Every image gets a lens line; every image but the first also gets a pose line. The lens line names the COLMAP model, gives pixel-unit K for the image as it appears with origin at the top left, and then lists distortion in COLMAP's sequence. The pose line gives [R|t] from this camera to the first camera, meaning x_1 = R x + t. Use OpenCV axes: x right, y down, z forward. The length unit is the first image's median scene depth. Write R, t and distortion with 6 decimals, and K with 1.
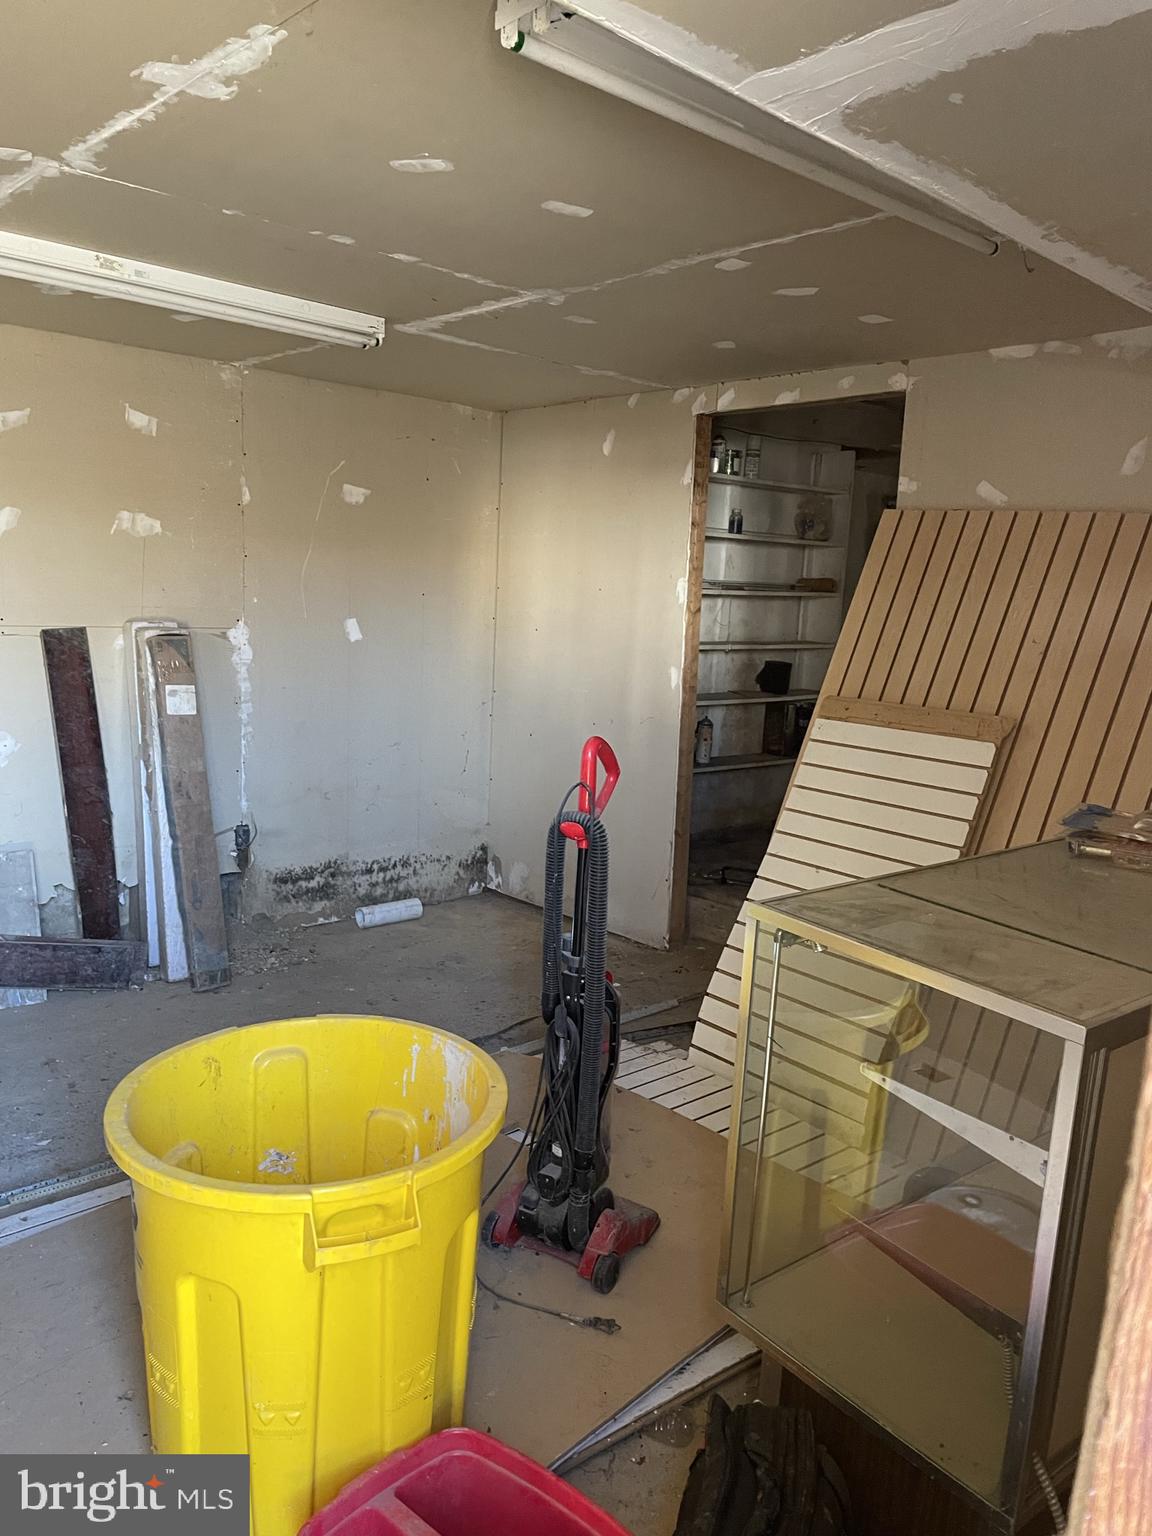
lens RADIAL K [[1171.8, 0, 575.5], [0, 1171.8, 766.5], [0, 0, 1]] dist [-0.008823, -0.002231]
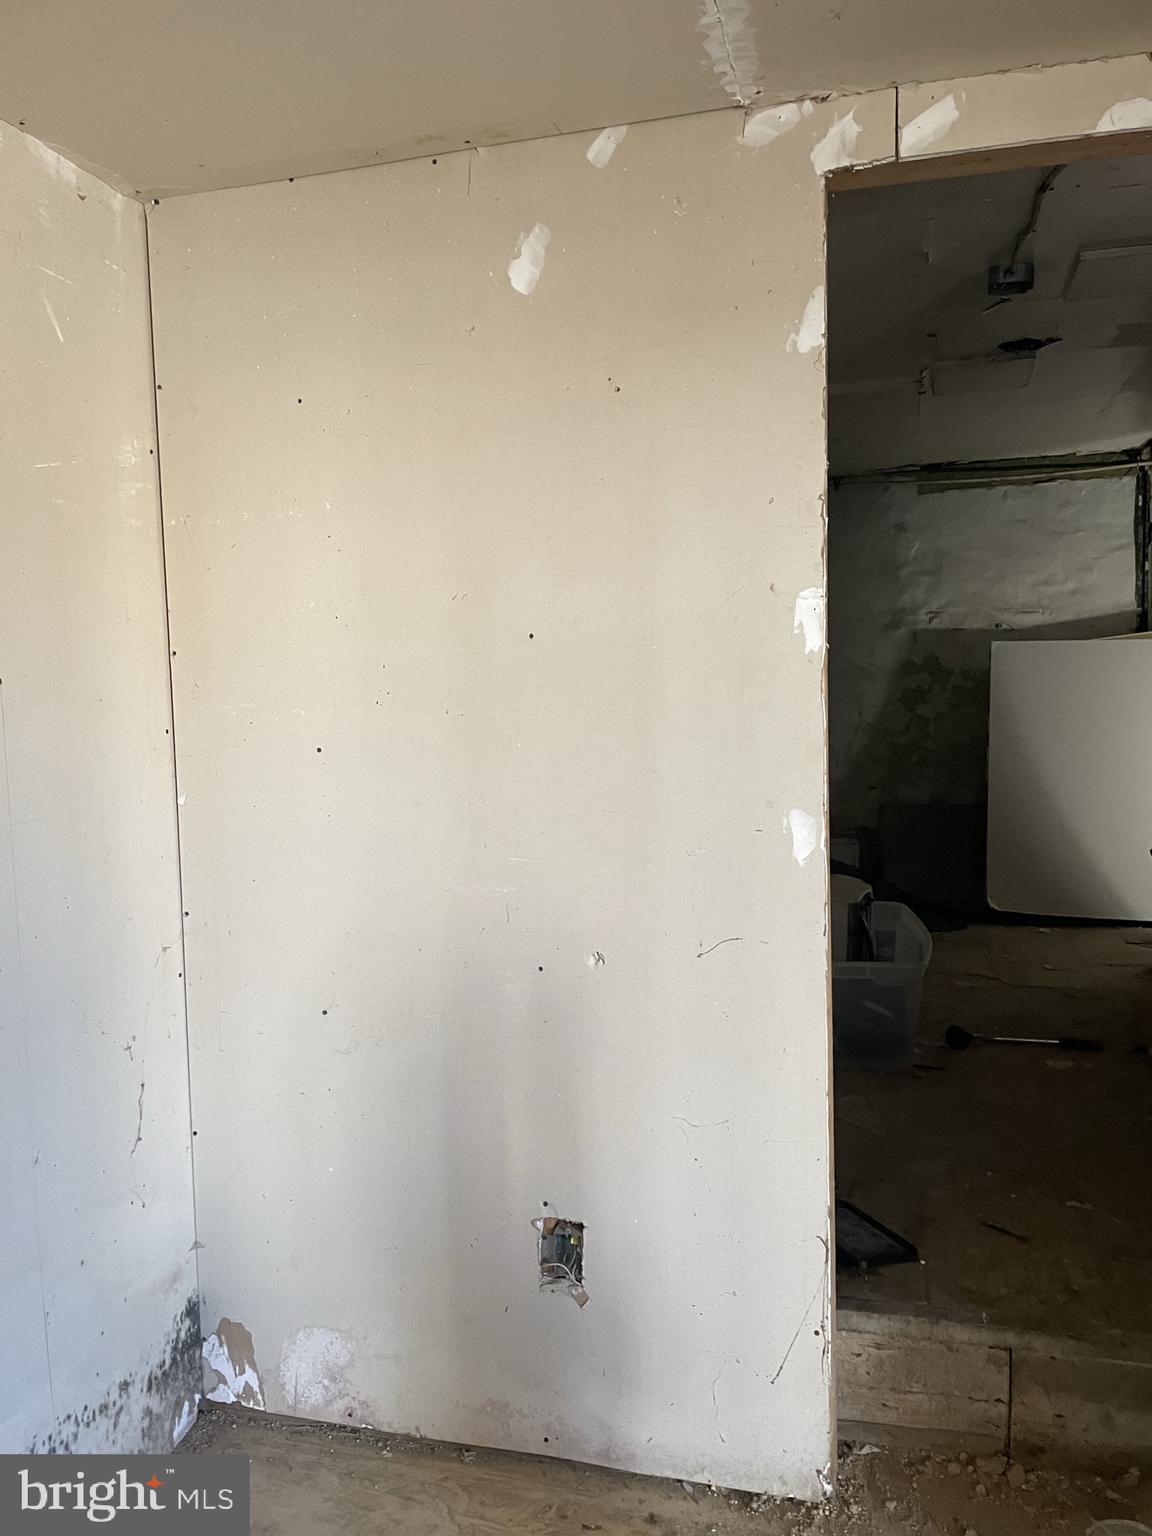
lens RADIAL K [[1171.8, 0, 575.5], [0, 1171.8, 772.0], [0, 0, 1]] dist [-0.008823, -0.002231]
pose [[0.844741, -0.108882, 0.523983, -0.162937], [0.139675, 0.990006, -0.019458, -0.087958], [-0.516628, 0.089624, 0.851507, 0.608305]]
